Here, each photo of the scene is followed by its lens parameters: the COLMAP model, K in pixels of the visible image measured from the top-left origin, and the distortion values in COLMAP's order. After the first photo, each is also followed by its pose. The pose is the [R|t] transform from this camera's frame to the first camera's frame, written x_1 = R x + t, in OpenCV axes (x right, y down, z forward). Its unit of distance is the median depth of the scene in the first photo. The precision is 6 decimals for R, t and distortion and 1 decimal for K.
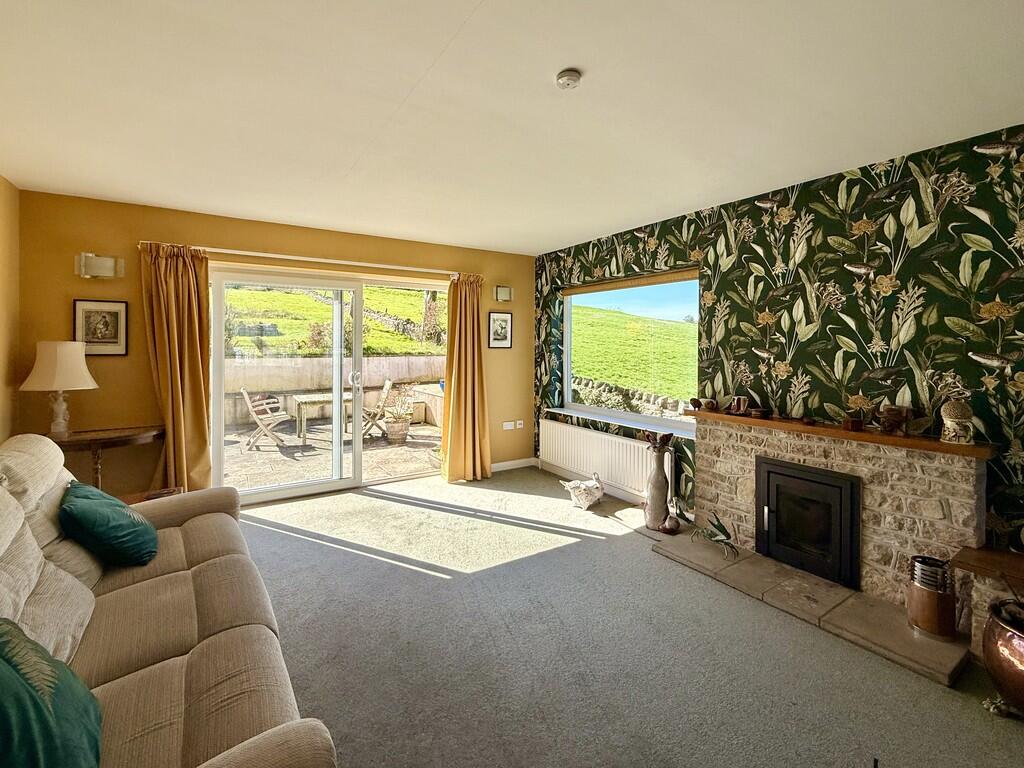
lens RADIAL K [[470.2, 0, 492.5], [0, 470.2, 349.4], [0, 0, 1]] dist [0.004526, 0.000369]
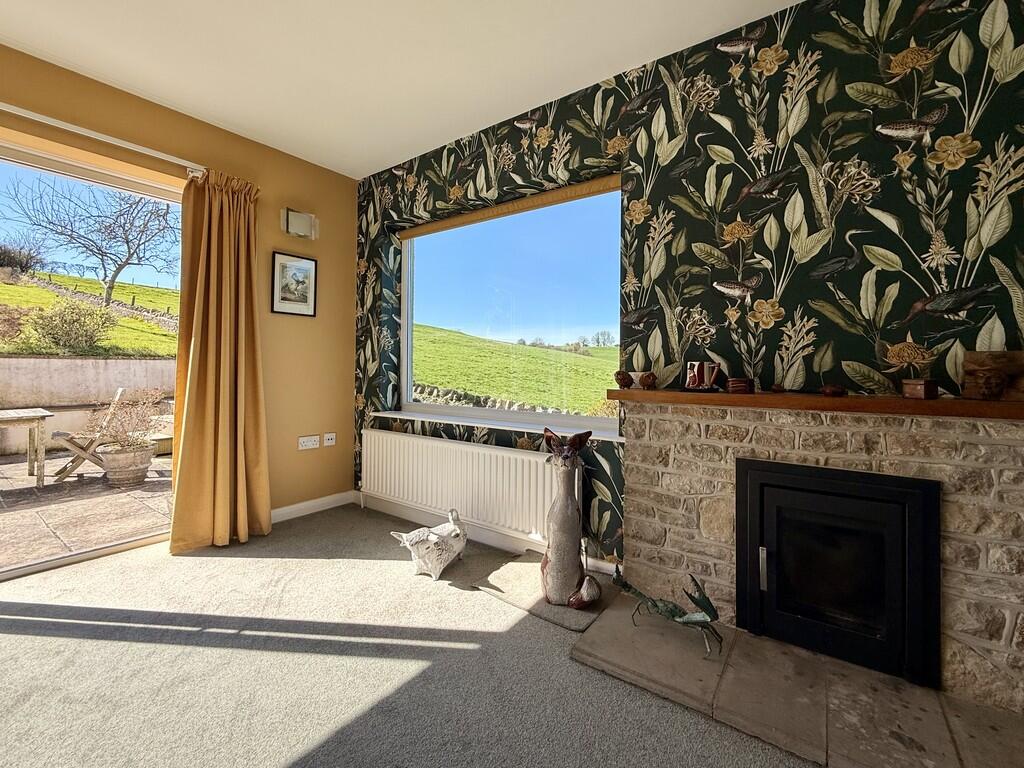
lens RADIAL K [[454.1, 0, 519.7], [0, 454.1, 365.6], [0, 0, 1]] dist [0.003905, -0.000288]
pose [[0.921483, 0.008272, 0.388331, 0.086343], [-0.001887, 0.999857, -0.016821, 0.108460], [-0.388414, 0.014767, 0.921366, 0.524758]]
